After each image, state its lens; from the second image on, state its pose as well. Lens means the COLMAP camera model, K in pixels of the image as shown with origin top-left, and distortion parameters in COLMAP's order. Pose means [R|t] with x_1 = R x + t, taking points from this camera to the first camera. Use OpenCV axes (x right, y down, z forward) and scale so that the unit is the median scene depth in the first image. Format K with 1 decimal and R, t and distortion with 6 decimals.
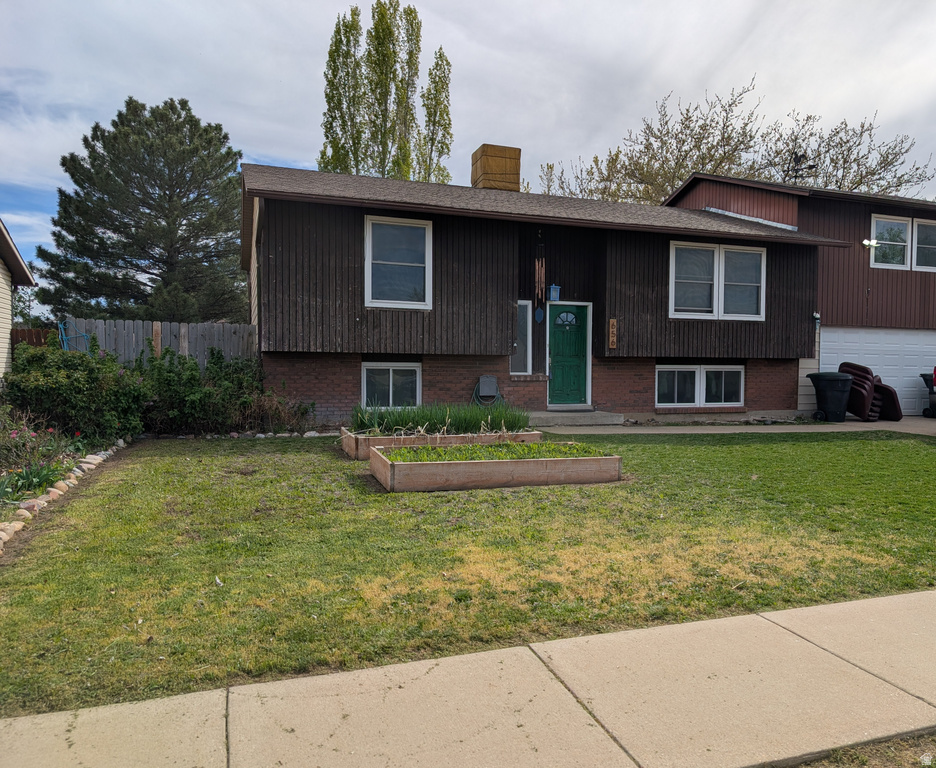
lens RADIAL K [[744.1, 0, 468.4], [0, 744.1, 390.8], [0, 0, 1]] dist [0.041003, 0.002565]
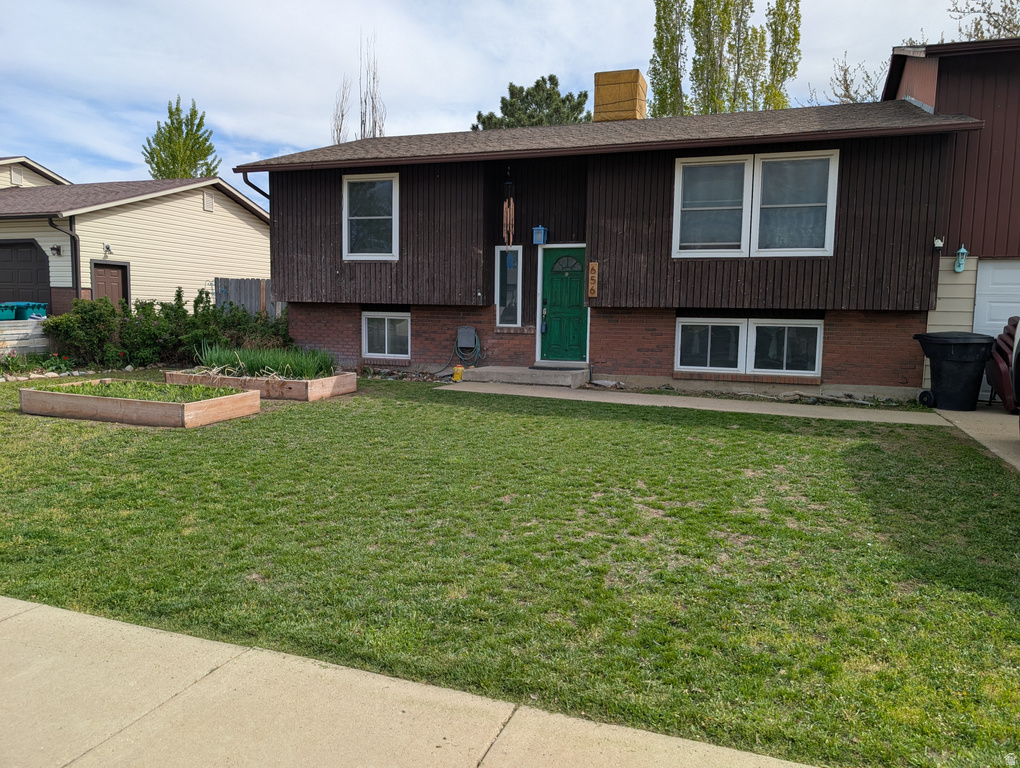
lens RADIAL K [[730.9, 0, 510.2], [0, 730.9, 377.5], [0, 0, 1]] dist [0.017509, -0.007651]
pose [[0.759881, 0.061776, -0.647120, 0.645310], [-0.033196, 0.997863, 0.056279, -0.009089], [0.649214, -0.021283, 0.760308, 0.296238]]
